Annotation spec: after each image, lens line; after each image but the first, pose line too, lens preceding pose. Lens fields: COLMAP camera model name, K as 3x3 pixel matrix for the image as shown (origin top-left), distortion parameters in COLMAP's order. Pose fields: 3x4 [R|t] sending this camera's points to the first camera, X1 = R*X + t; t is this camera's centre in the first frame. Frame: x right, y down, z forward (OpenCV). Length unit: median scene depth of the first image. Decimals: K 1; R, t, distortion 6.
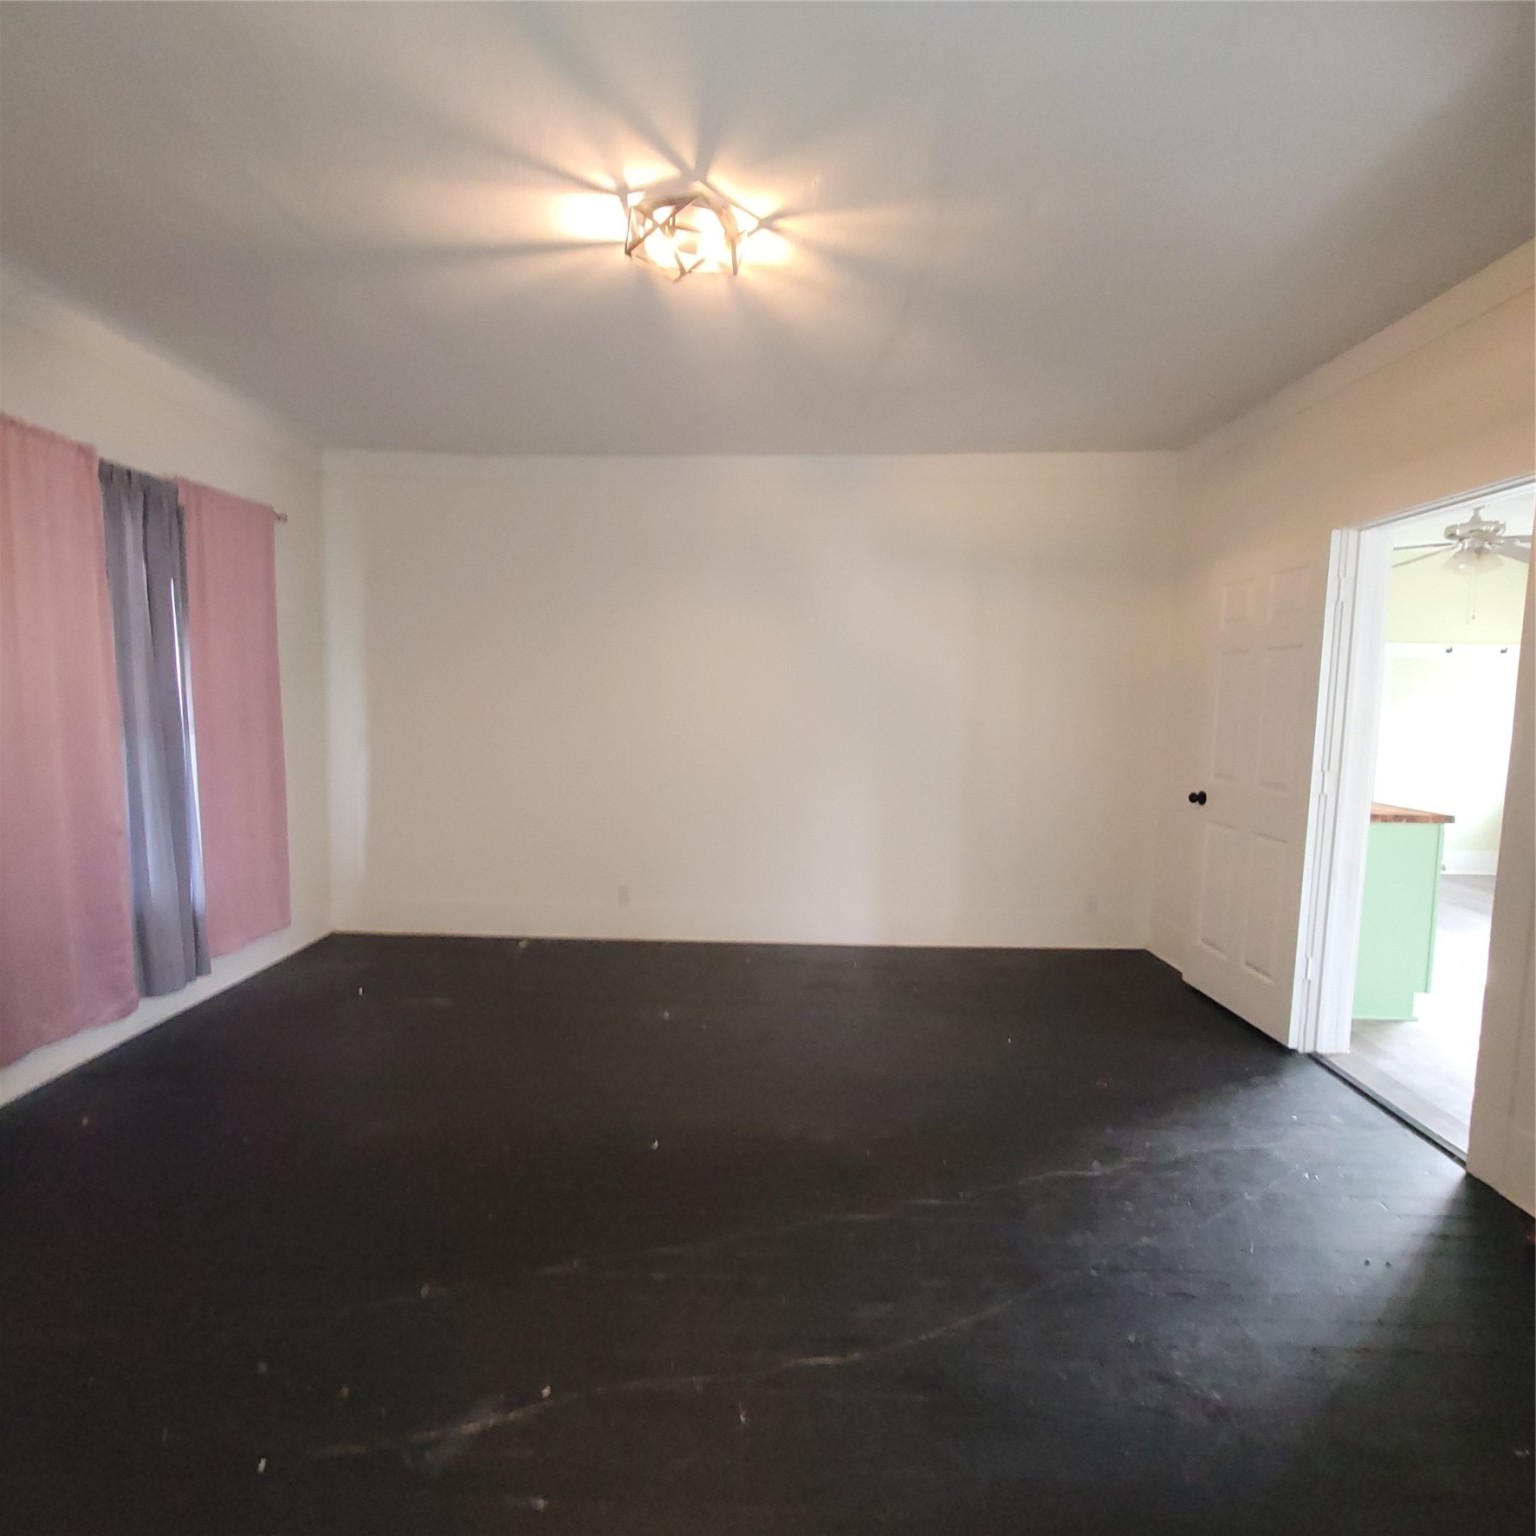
lens RADIAL K [[831.8, 0, 759.4], [0, 831.8, 778.7], [0, 0, 1]] dist [-0.008258, 0.003482]
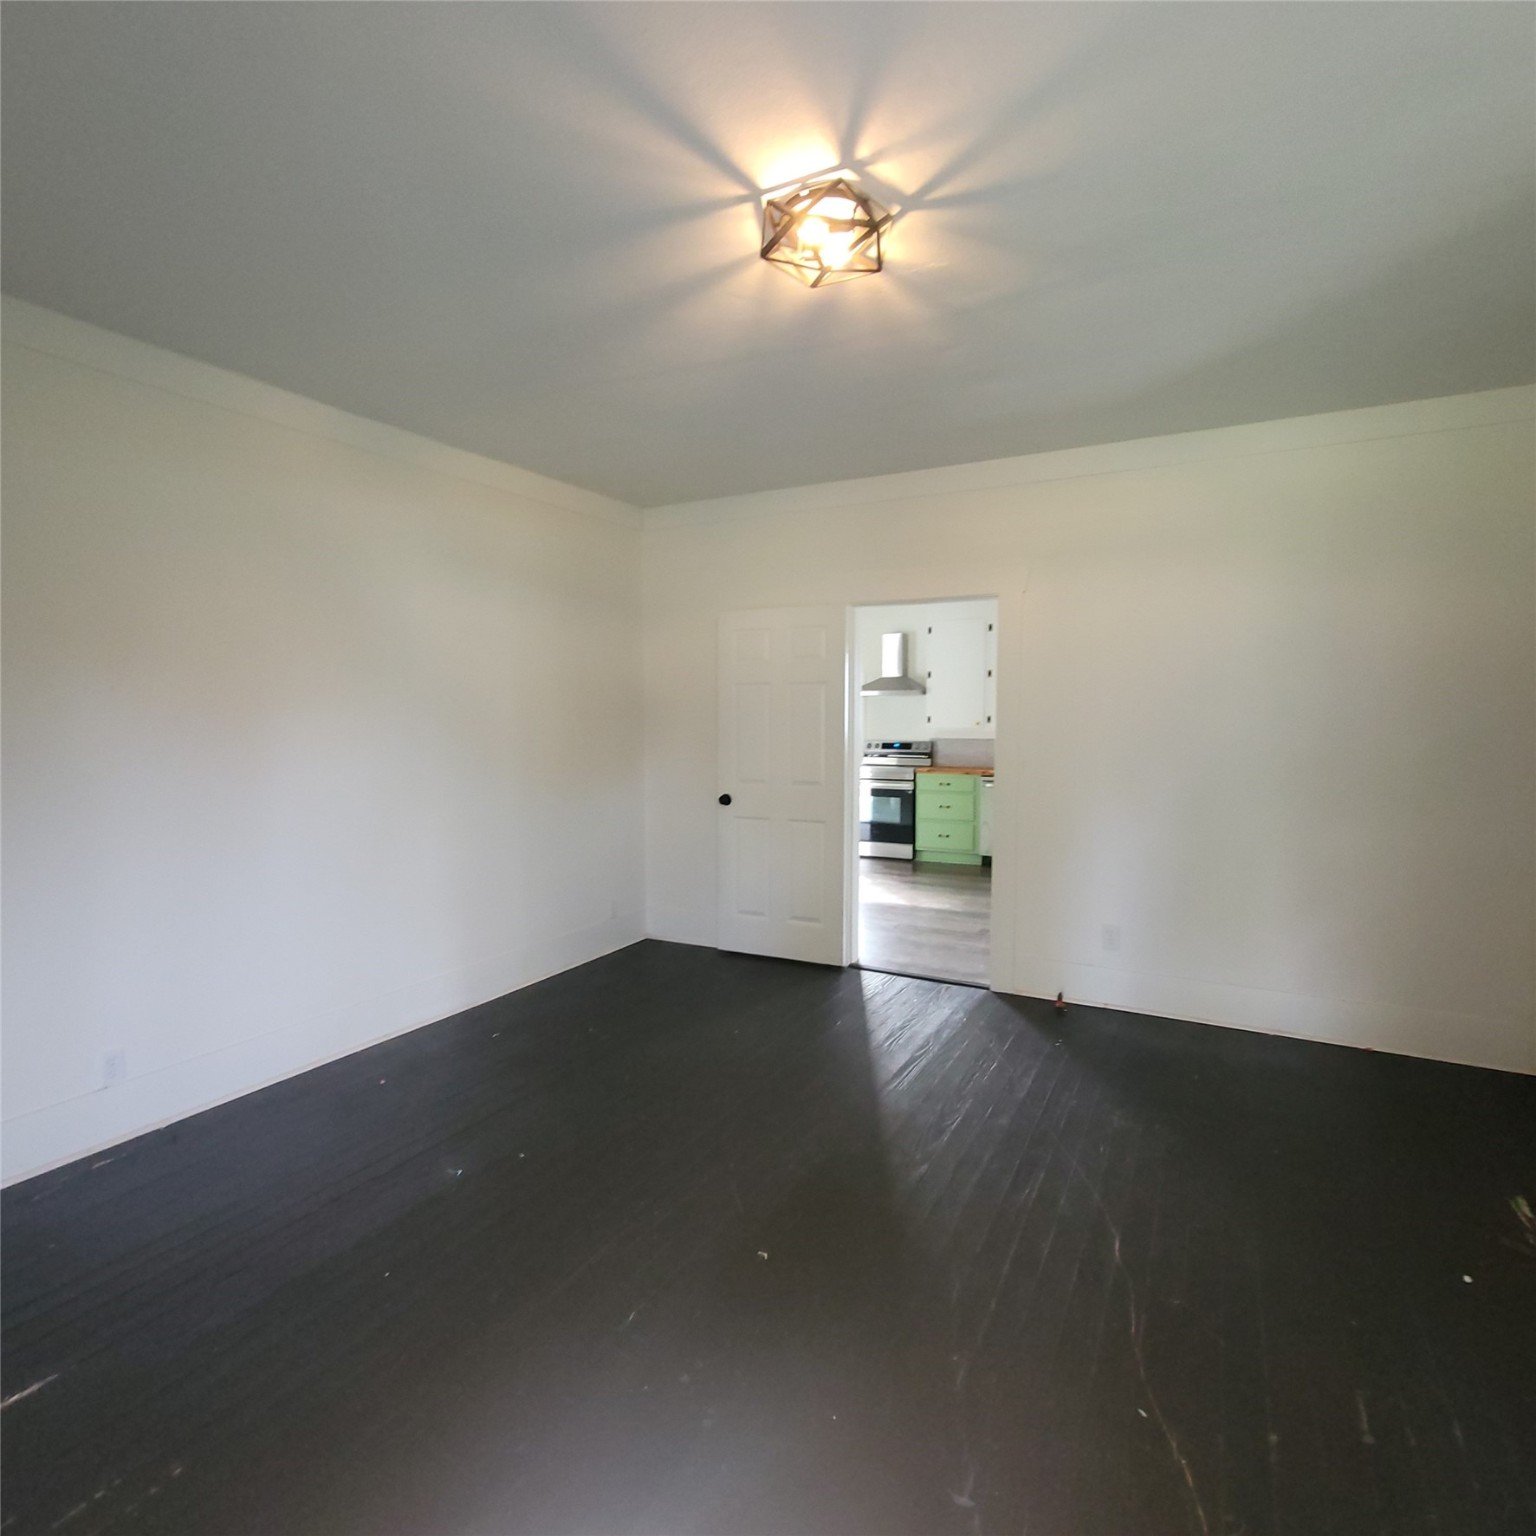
lens RADIAL K [[831.8, 0, 759.4], [0, 831.8, 778.7], [0, 0, 1]] dist [-0.008258, 0.003482]
pose [[0.458691, -0.075257, 0.885403, -0.679621], [0.099580, 0.994484, 0.032940, -0.055016], [-0.882998, 0.073059, 0.463655, 0.462925]]
